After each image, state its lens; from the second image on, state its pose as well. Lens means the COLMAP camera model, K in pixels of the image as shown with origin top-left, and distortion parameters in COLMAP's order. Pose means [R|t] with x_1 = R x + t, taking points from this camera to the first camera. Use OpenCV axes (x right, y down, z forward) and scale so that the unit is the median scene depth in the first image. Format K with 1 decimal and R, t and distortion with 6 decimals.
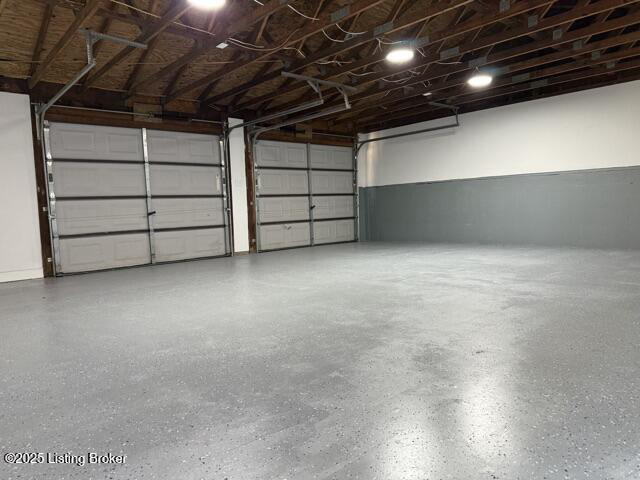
lens RADIAL K [[449.7, 0, 320.0], [0, 449.7, 240.0], [0, 0, 1]] dist [-0.003655, -0.002452]
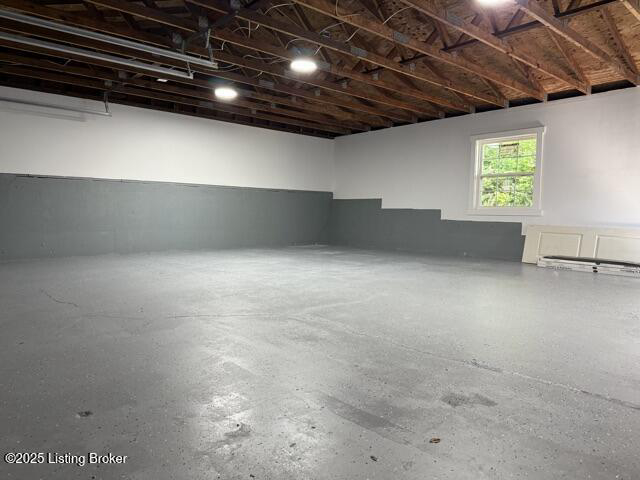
lens RADIAL K [[449.7, 0, 320.0], [0, 449.7, 240.0], [0, 0, 1]] dist [-0.003655, -0.002452]
pose [[0.015833, -0.034344, 0.999285, -0.721700], [0.052257, 0.998072, 0.033475, -0.038692], [-0.998508, 0.051689, 0.017597, 0.809053]]
